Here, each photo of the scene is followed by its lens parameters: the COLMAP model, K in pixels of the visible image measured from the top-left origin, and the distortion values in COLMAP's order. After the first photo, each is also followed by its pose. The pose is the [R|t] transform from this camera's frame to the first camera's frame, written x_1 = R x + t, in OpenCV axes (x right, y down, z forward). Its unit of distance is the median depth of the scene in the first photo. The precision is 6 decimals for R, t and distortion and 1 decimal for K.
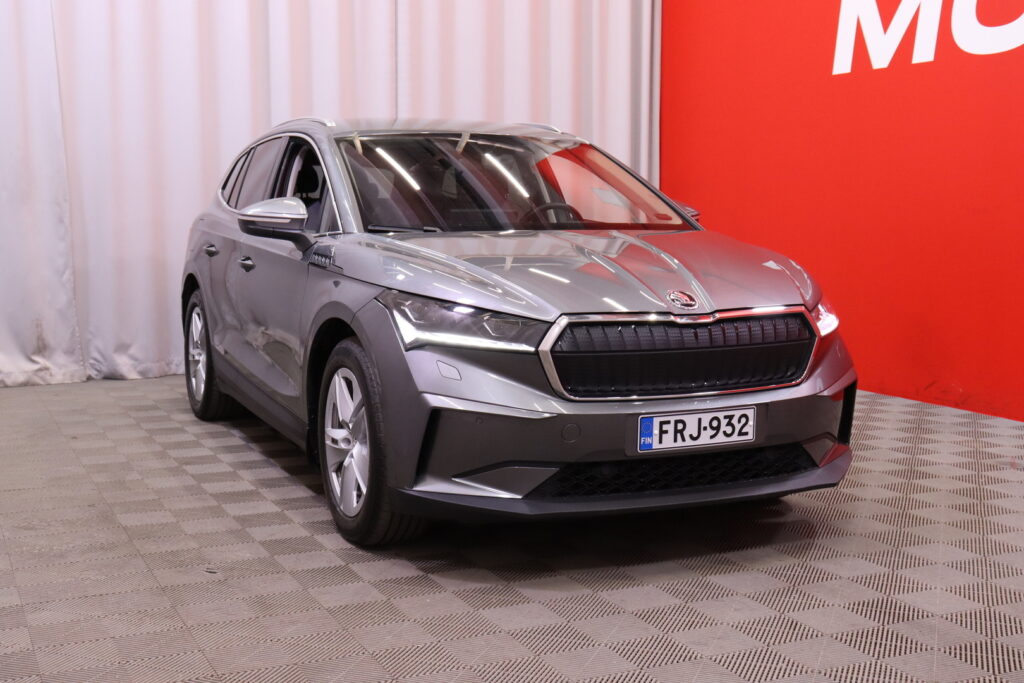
lens RADIAL K [[1327.8, 0, 538.6], [0, 1327.8, 341.9], [0, 0, 1]] dist [0.003000, 0.023696]
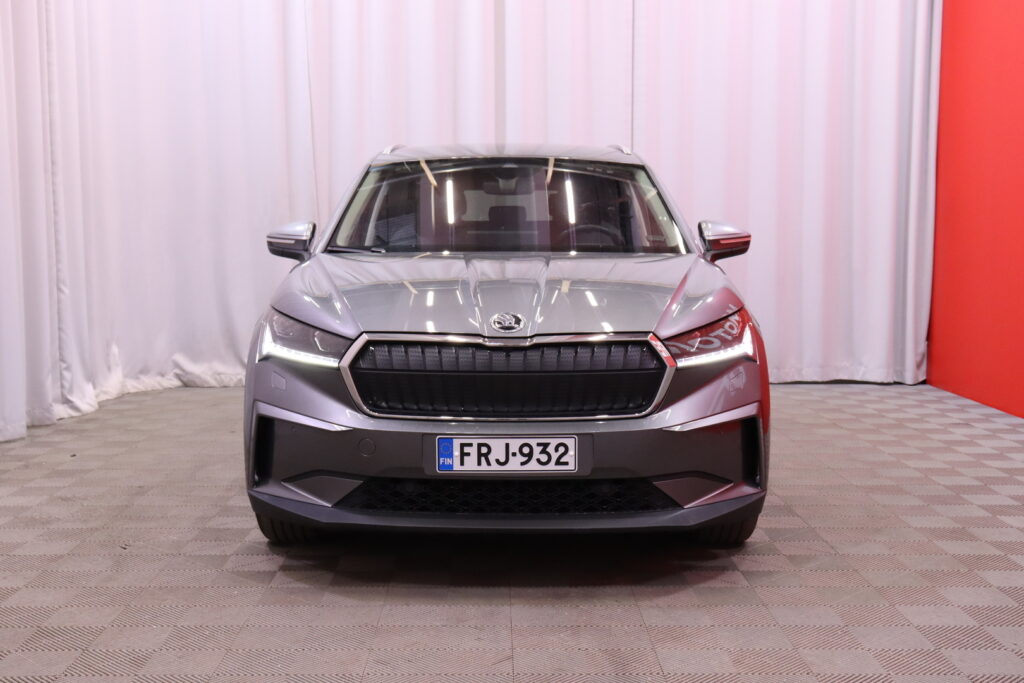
lens RADIAL K [[1327.8, 0, 538.6], [0, 1327.8, 341.9], [0, 0, 1]] dist [0.003000, 0.023696]
pose [[0.890258, 0.036773, -0.453969, 0.586094], [-0.044495, 0.998990, -0.006335, -0.012285], [0.453277, 0.025839, 0.890995, 0.134466]]
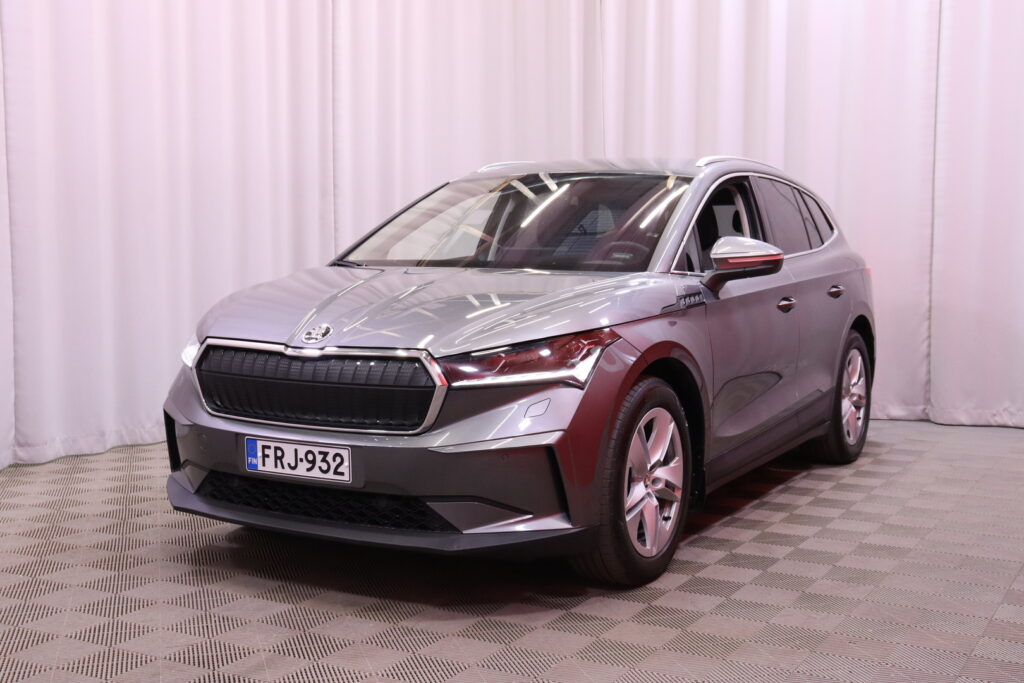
lens RADIAL K [[1282.5, 0, 459.8], [0, 1282.5, 341.7], [0, 0, 1]] dist [-0.002561, 0.625977]
pose [[0.522219, 0.064137, -0.850396, 1.023040], [-0.092337, 0.995558, 0.018382, -0.054455], [0.847798, 0.068923, 0.525822, 0.583641]]
